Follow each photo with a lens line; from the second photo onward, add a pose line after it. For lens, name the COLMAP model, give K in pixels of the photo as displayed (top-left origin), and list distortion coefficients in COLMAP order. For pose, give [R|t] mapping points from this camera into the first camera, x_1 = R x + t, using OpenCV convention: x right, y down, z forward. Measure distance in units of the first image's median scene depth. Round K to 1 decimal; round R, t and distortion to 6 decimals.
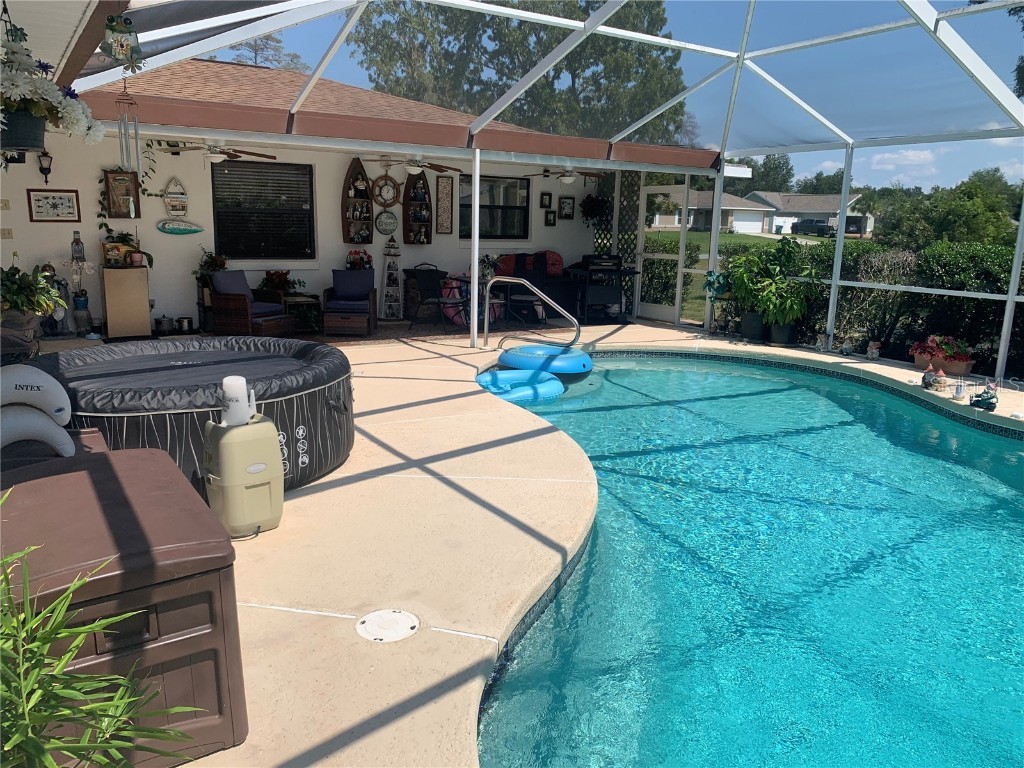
lens RADIAL K [[788.7, 0, 512.3], [0, 788.7, 390.2], [0, 0, 1]] dist [0.029533, -0.024113]
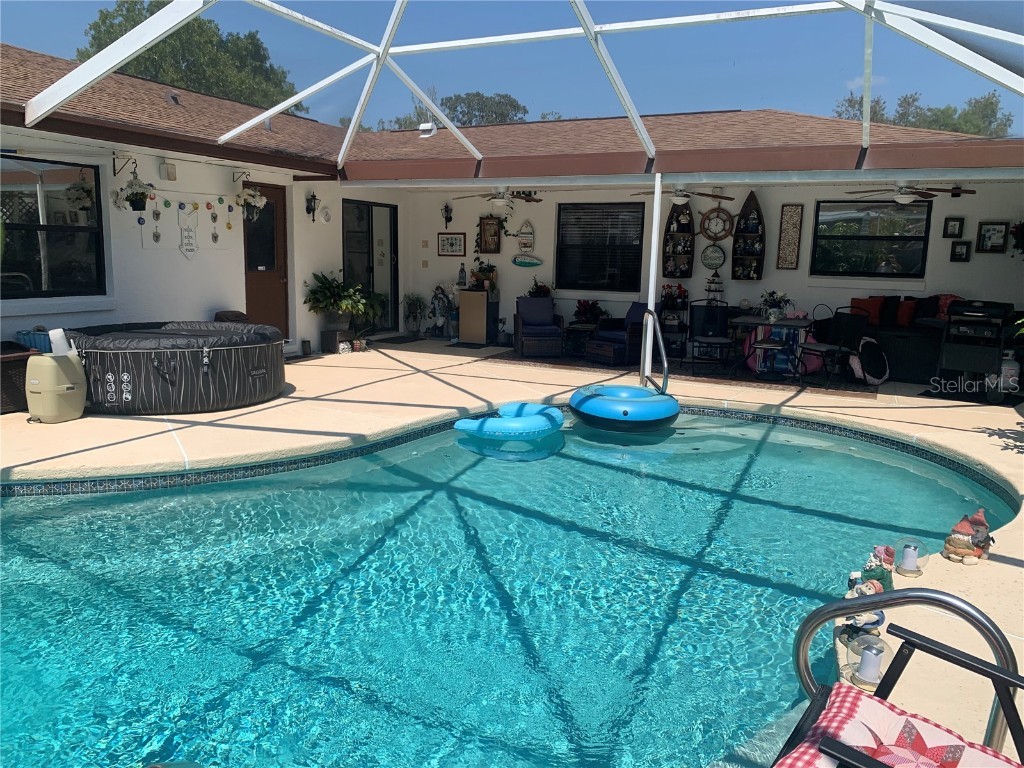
lens RADIAL K [[788.7, 0, 505.0], [0, 788.7, 386.8], [0, 0, 1]] dist [0.029533, -0.024113]
pose [[0.513174, 0.132943, -0.847926, 0.605794], [-0.190000, 0.981016, 0.038820, -0.054835], [0.836990, 0.141184, 0.528691, 0.350798]]
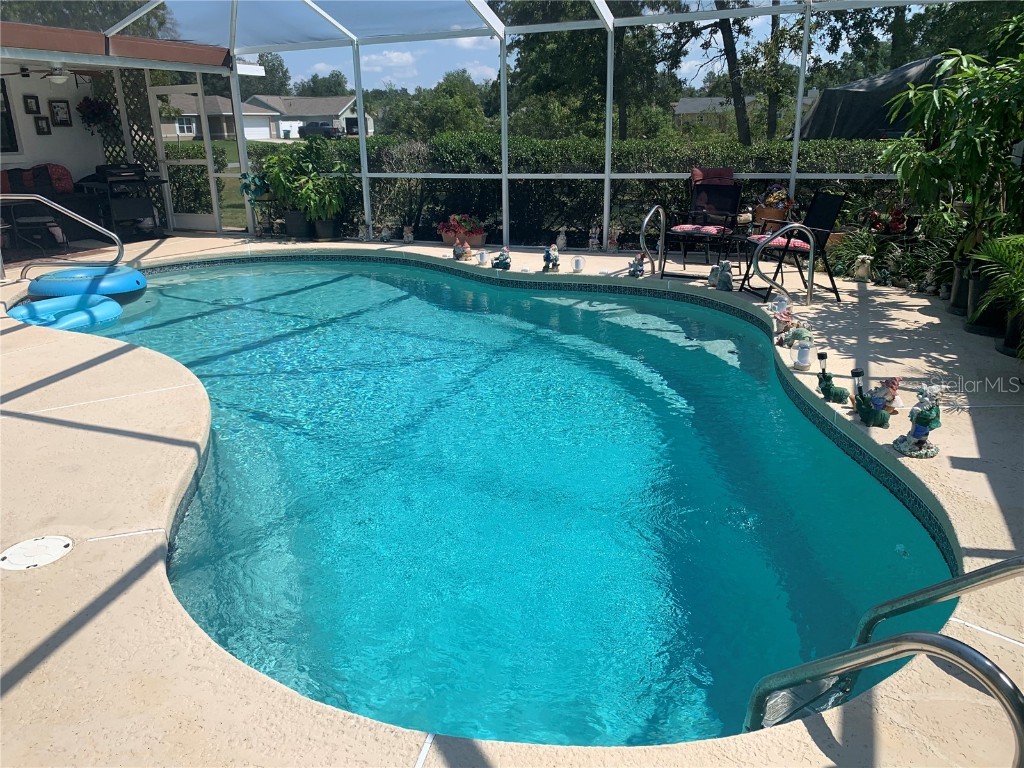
lens RADIAL K [[788.7, 0, 512.6], [0, 788.7, 383.0], [0, 0, 1]] dist [0.029533, -0.024113]
pose [[0.832076, -0.210654, 0.513103, -0.038442], [0.157190, 0.976705, 0.146077, 0.014769], [-0.531922, -0.040892, 0.845805, -0.030917]]
